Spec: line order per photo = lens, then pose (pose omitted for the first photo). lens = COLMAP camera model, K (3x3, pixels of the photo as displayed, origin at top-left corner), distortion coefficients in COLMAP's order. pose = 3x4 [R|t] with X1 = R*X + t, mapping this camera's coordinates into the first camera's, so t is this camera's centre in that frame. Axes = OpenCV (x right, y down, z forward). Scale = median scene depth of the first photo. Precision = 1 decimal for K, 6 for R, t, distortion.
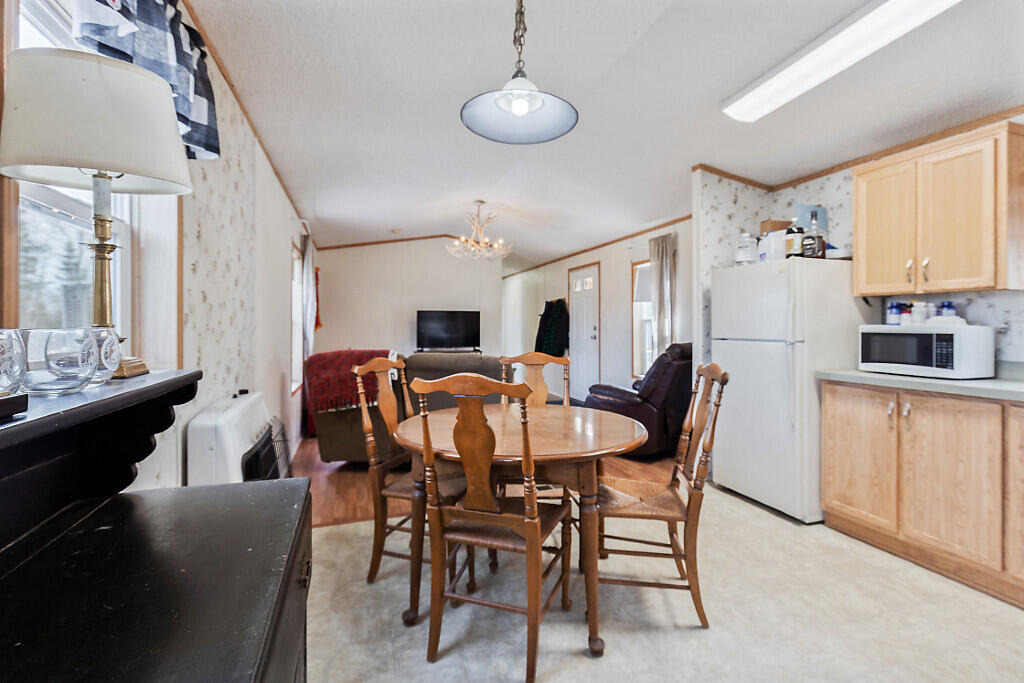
lens RADIAL K [[471.1, 0, 507.2], [0, 471.1, 324.6], [0, 0, 1]] dist [-0.001077, -0.000309]
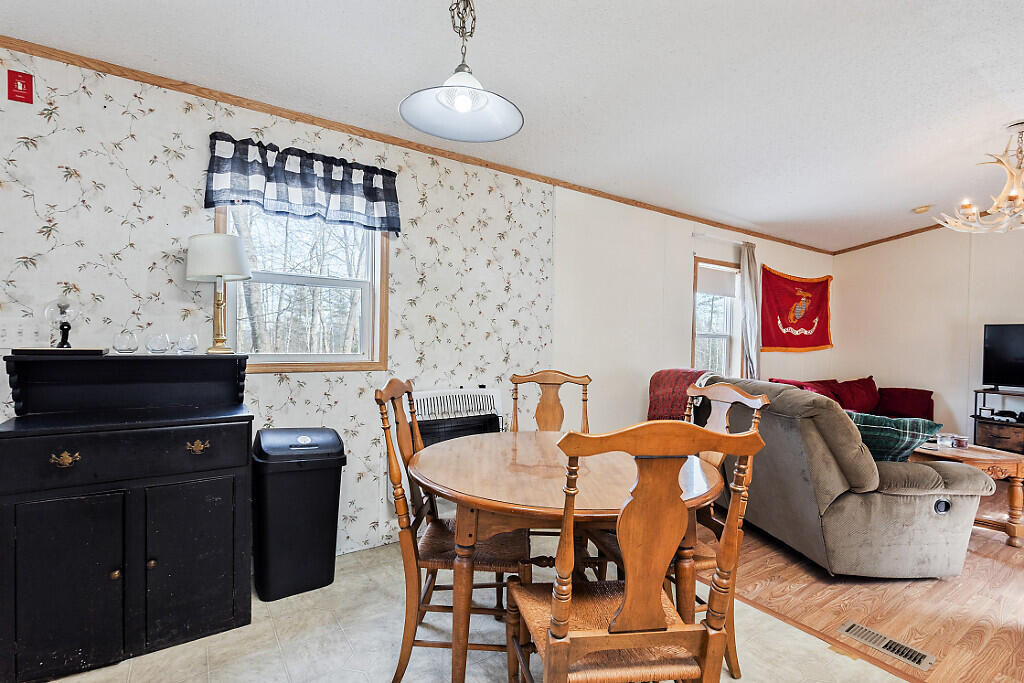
lens RADIAL K [[477.7, 0, 504.5], [0, 477.7, 345.9], [0, 0, 1]] dist [0.000239, 0.000081]
pose [[0.275657, 0.019047, -0.961067, 0.558998], [-0.018371, 0.999725, 0.014544, -0.000143], [0.961080, 0.013647, 0.275931, 0.485267]]
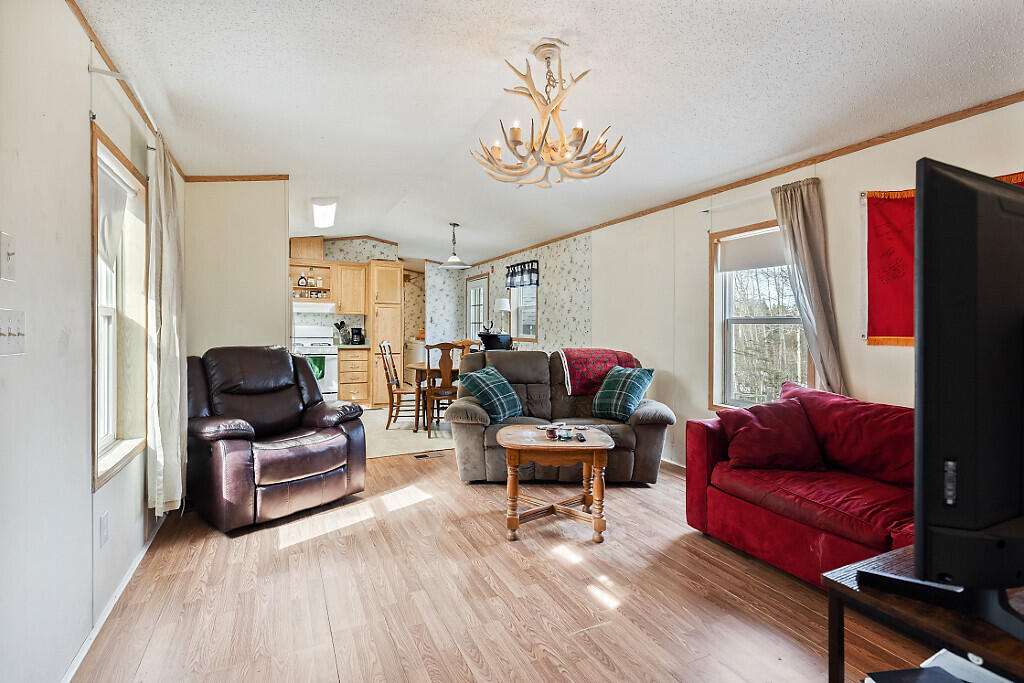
lens RADIAL K [[476.5, 0, 498.9], [0, 476.5, 330.0], [0, 0, 1]] dist [0.002851, -0.000135]
pose [[-0.992135, -0.008542, -0.124880, 0.077279], [-0.009074, 0.999952, 0.003689, 0.002044], [0.124842, 0.004793, -0.992165, 2.571840]]
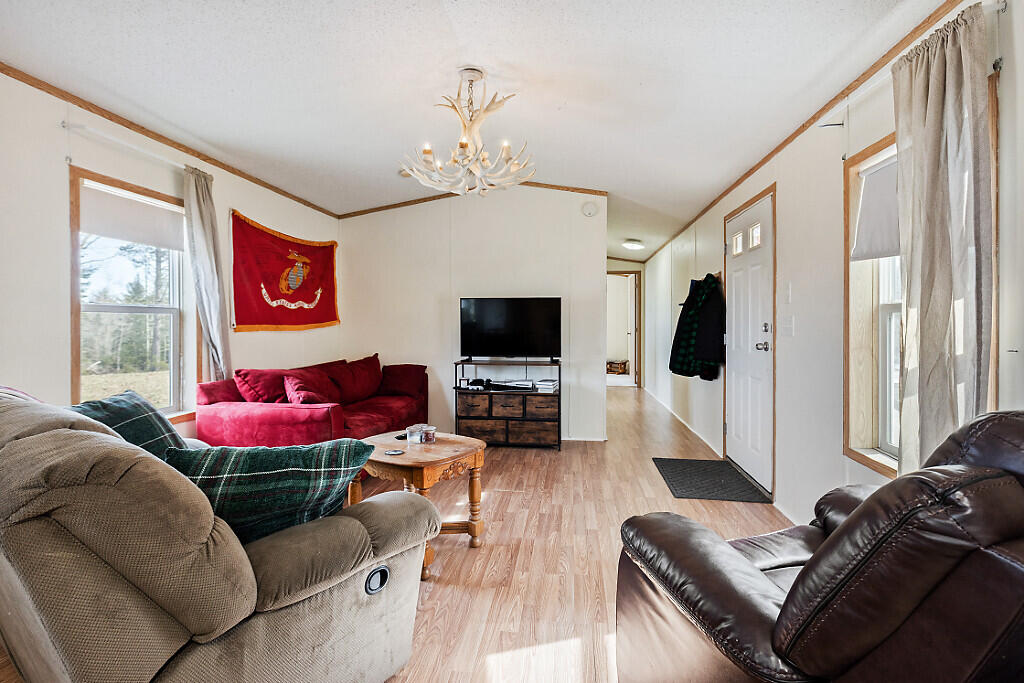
lens RADIAL K [[475.7, 0, 513.9], [0, 475.7, 324.8], [0, 0, 1]] dist [0.002310, 0.000405]
pose [[0.908232, 0.001325, -0.418464, 0.343055], [0.001974, 0.999970, 0.007449, 0.002583], [0.418461, -0.007592, 0.908203, 0.997138]]
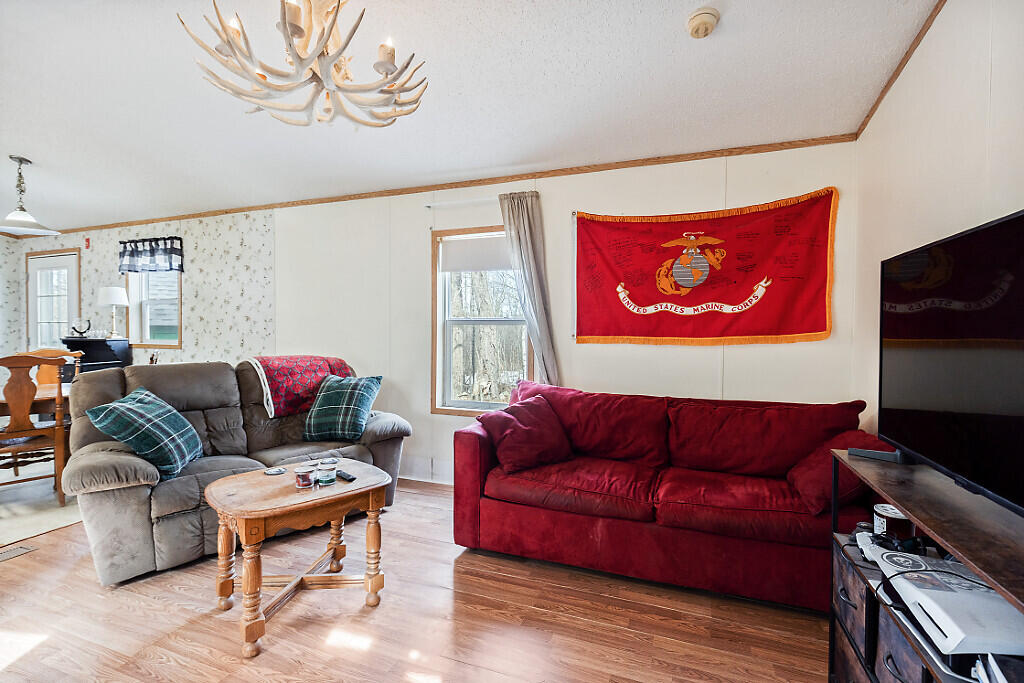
lens RADIAL K [[473.9, 0, 509.1], [0, 473.9, 339.9], [0, 0, 1]] dist [0.000461, -0.000634]
pose [[-0.623686, 0.010855, -0.781600, 0.186832], [-0.003198, 0.999860, 0.016438, 0.002899], [0.781669, 0.012752, -0.623563, 2.297260]]
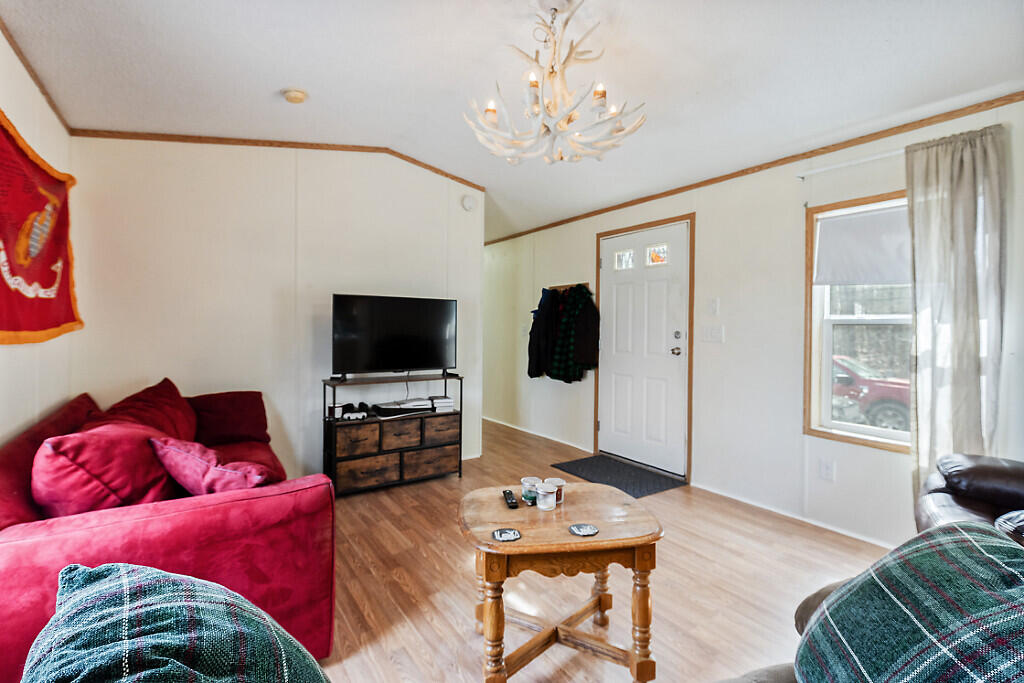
lens RADIAL K [[466.3, 0, 507.9], [0, 466.3, 332.4], [0, 0, 1]] dist [0.002410, 0.000489]
pose [[0.957845, 0.005170, 0.287239, -0.358236], [-0.009087, 0.999883, 0.012305, -0.000371], [-0.287141, -0.014396, 0.957780, 1.158266]]
